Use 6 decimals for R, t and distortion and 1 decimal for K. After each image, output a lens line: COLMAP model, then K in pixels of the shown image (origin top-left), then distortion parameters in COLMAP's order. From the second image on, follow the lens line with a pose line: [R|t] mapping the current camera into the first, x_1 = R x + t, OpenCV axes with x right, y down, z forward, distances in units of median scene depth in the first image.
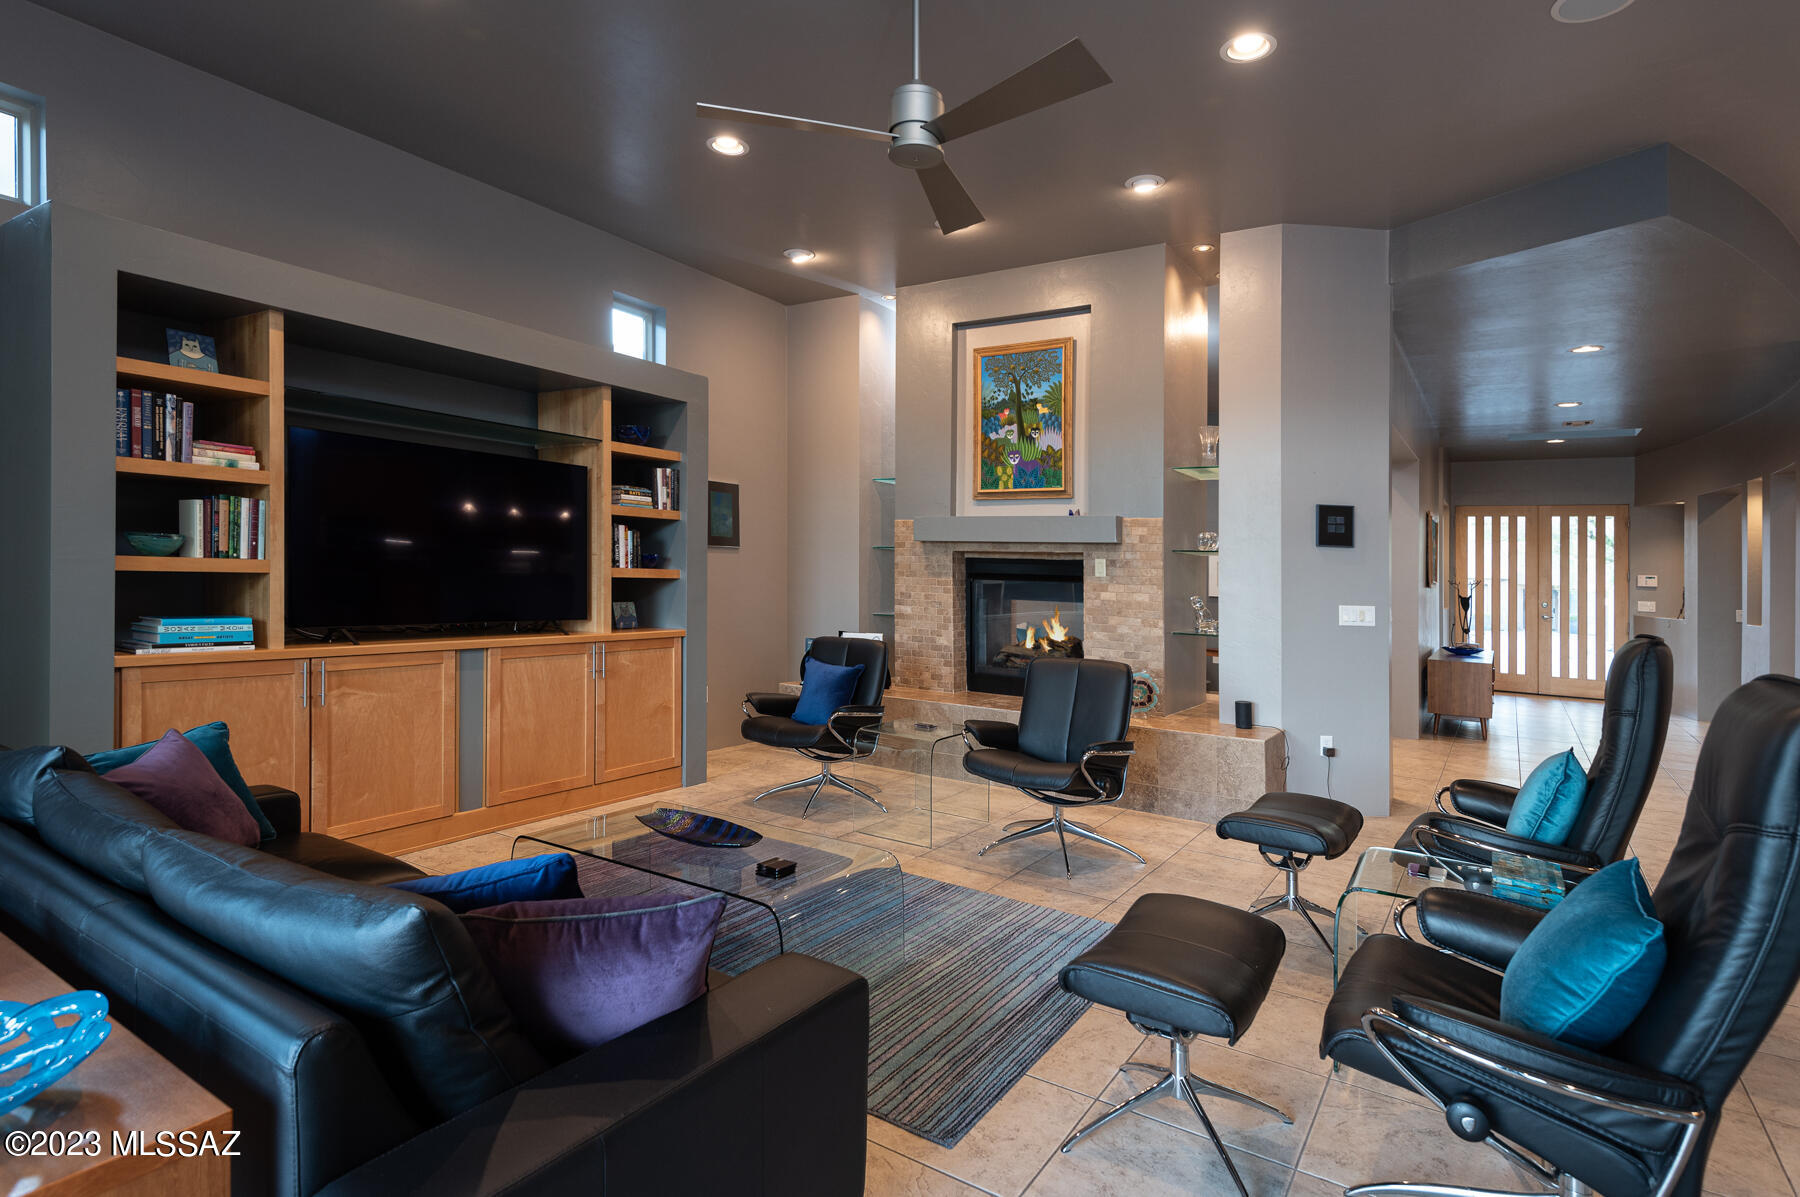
lens RADIAL K [[922.3, 0, 908.9], [0, 922.3, 584.3], [0, 0, 1]] dist [-0.003576, -0.001480]
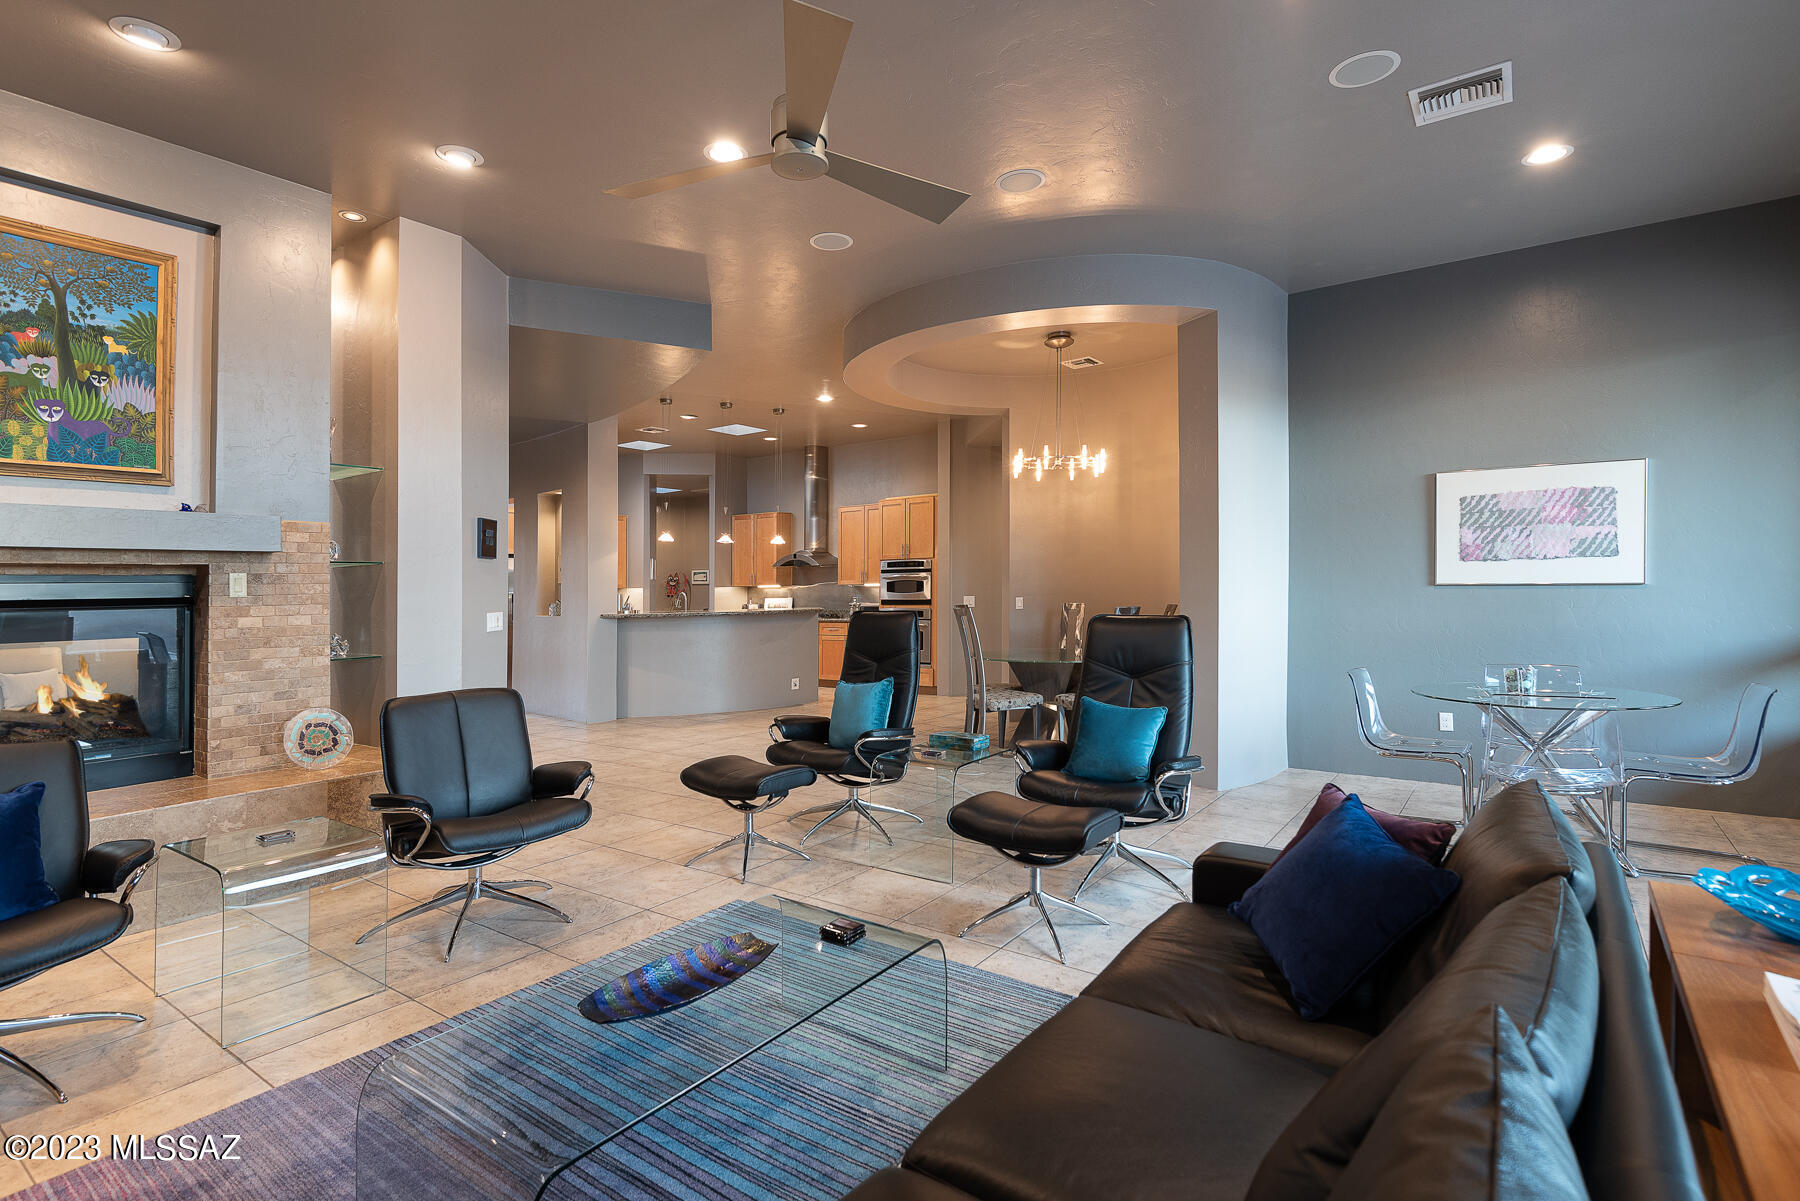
lens RADIAL K [[859.7, 0, 906.6], [0, 859.7, 582.9], [0, 0, 1]] dist [-0.005436, -0.001185]
pose [[0.043584, -0.028632, 0.998639, -0.445264], [0.030464, 0.999162, 0.027318, -0.021429], [-0.998585, 0.029232, 0.044419, 0.419416]]
